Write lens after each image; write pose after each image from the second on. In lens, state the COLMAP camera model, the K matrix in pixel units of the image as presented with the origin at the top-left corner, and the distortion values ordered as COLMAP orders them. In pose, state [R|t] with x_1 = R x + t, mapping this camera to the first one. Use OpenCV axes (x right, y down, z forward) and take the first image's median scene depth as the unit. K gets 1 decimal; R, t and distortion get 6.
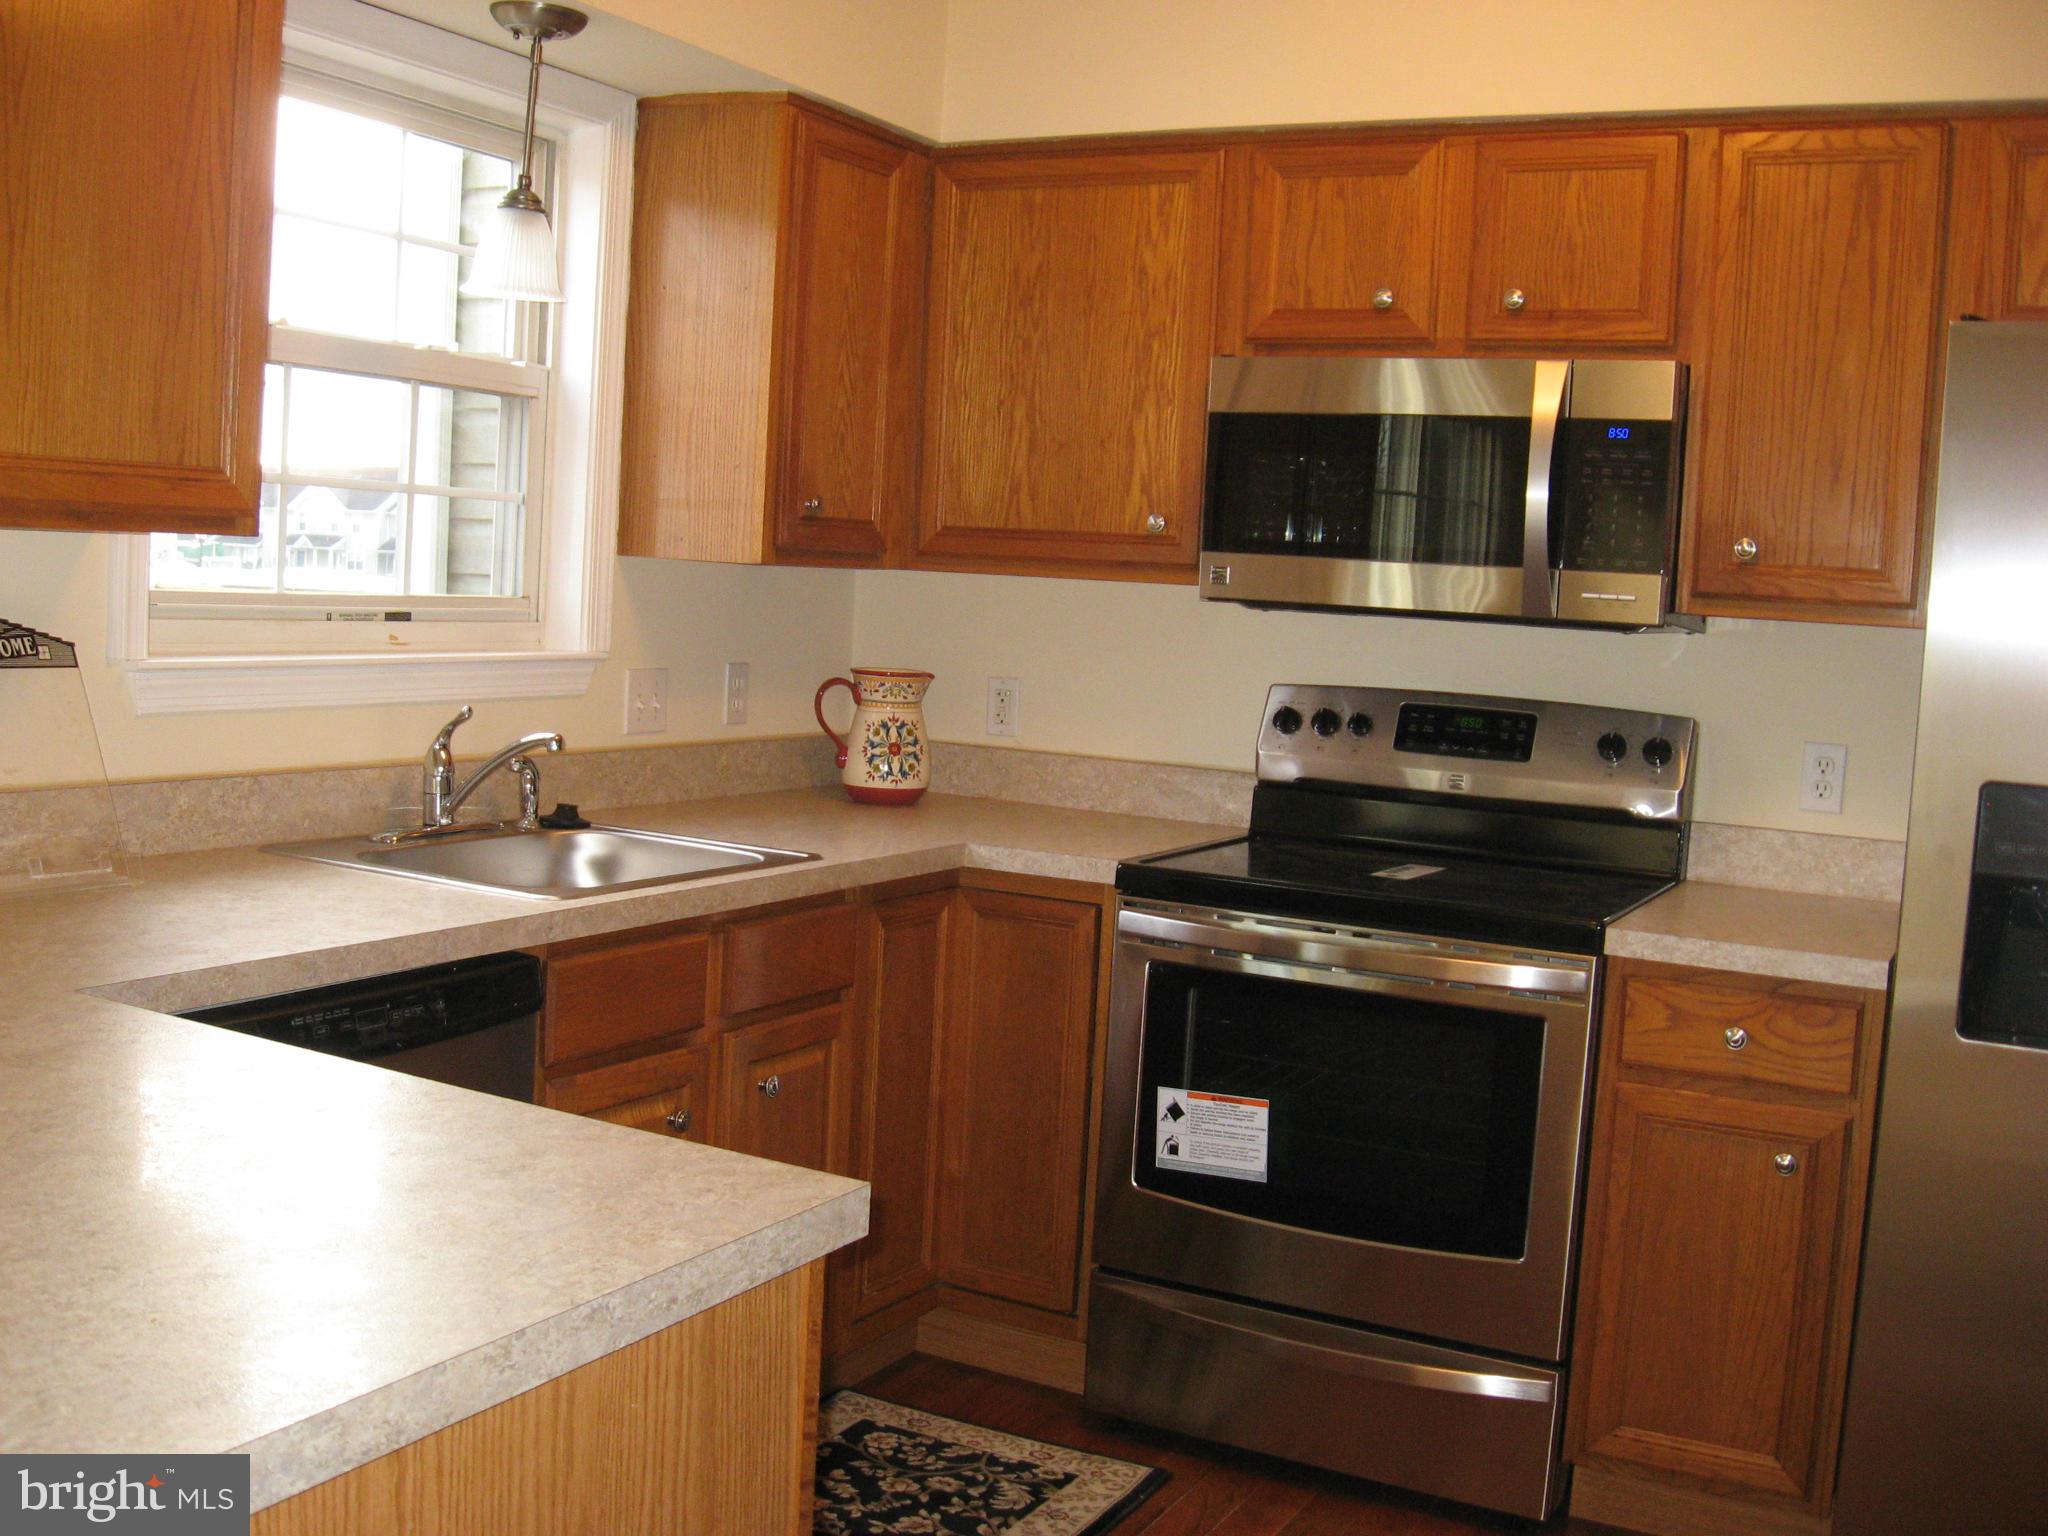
lens RADIAL K [[2124.9, 0, 996.5], [0, 2124.9, 761.2], [0, 0, 1]] dist [-0.114104, 0.000000]
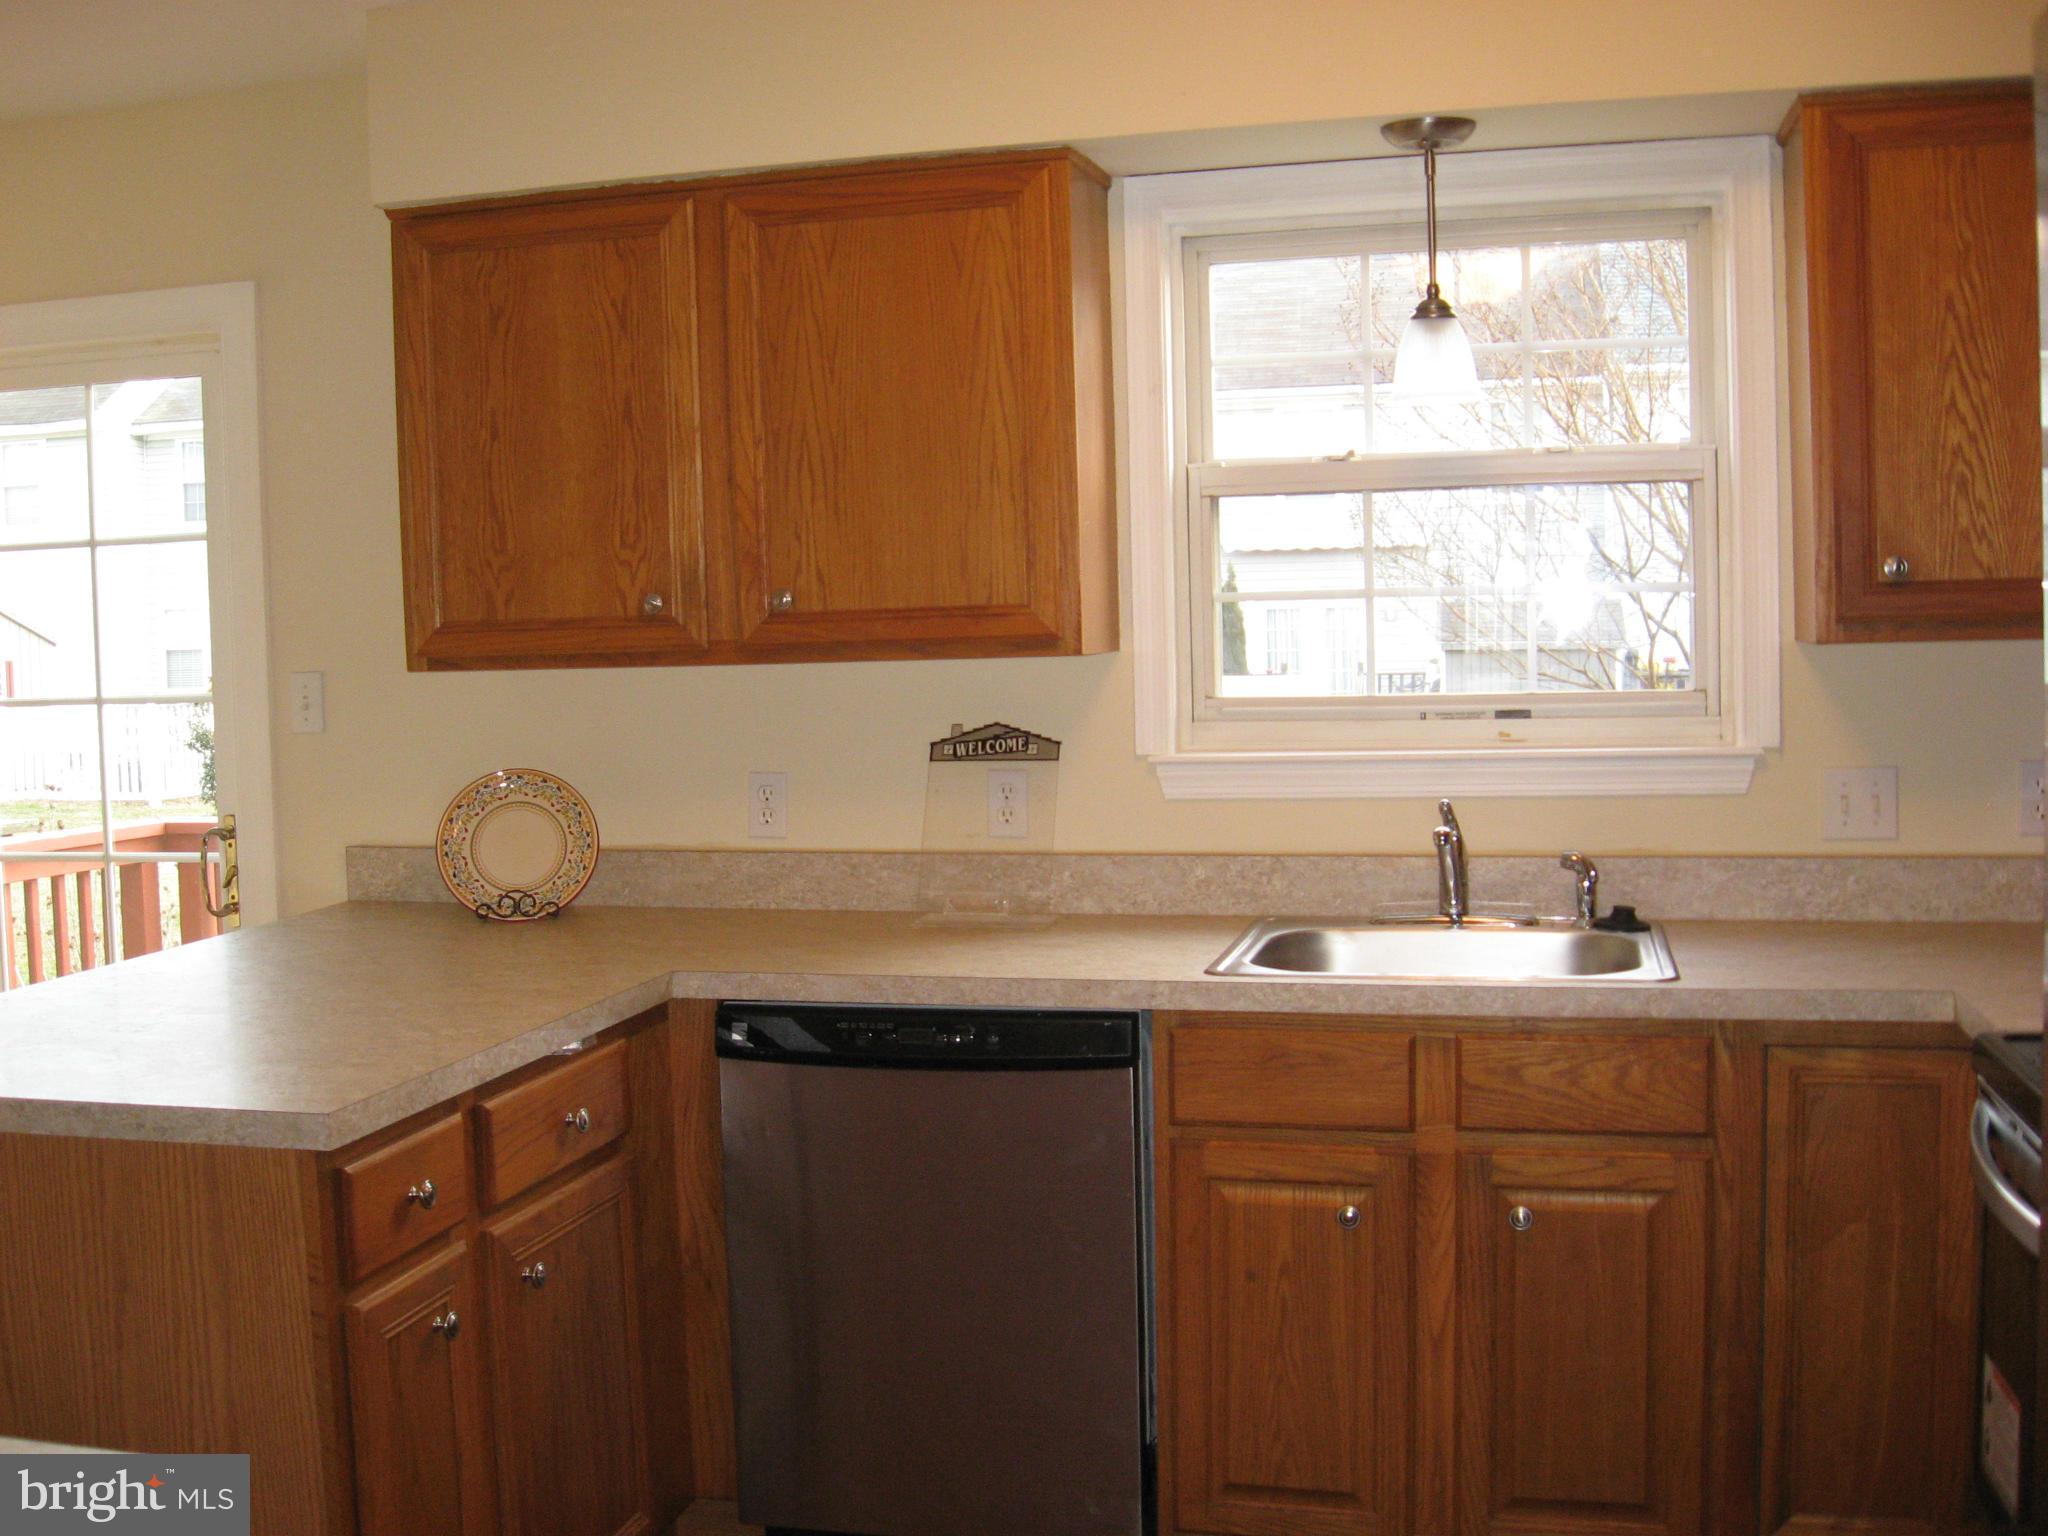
lens RADIAL K [[2124.9, 0, 1016.9], [0, 2124.9, 758.3], [0, 0, 1]] dist [-0.114104, 0.000000]
pose [[0.252884, -0.007109, -0.967470, 0.657499], [-0.047338, 0.998684, -0.019712, -0.015039], [0.966338, 0.050783, 0.252215, 0.502114]]
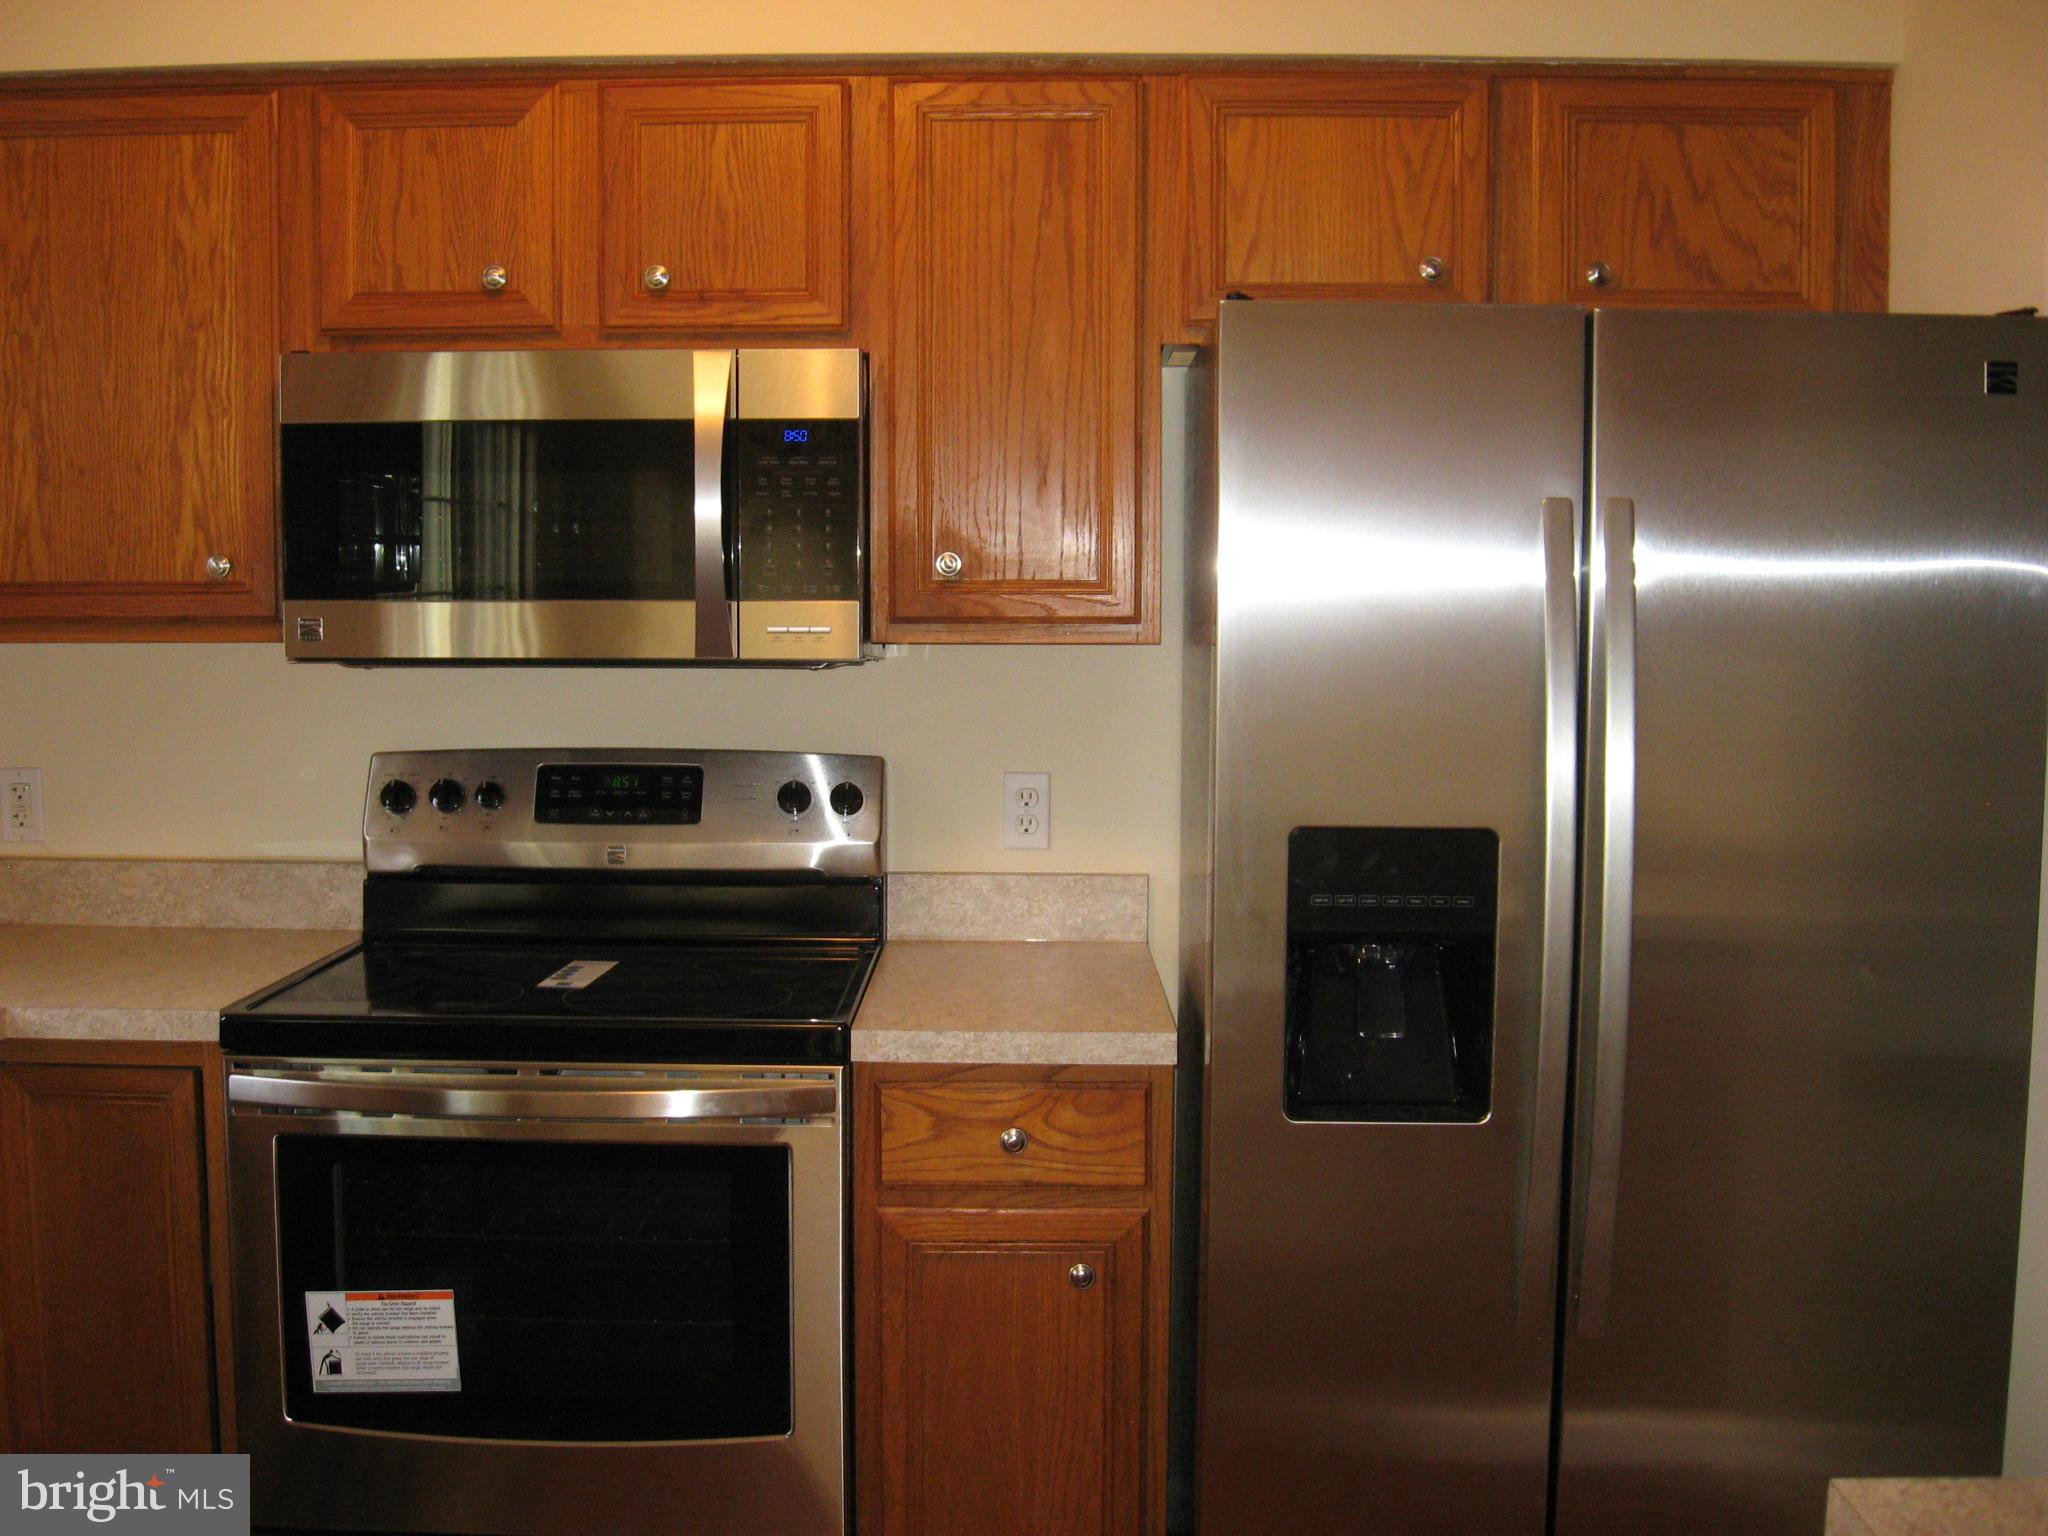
lens RADIAL K [[2124.9, 0, 1007.0], [0, 2124.9, 765.7], [0, 0, 1]] dist [-0.114104, 0.000000]
pose [[0.886219, -0.087228, 0.454980, -0.026569], [0.083860, 0.996095, 0.027624, -0.039129], [-0.455613, 0.013674, 0.890073, 0.197744]]
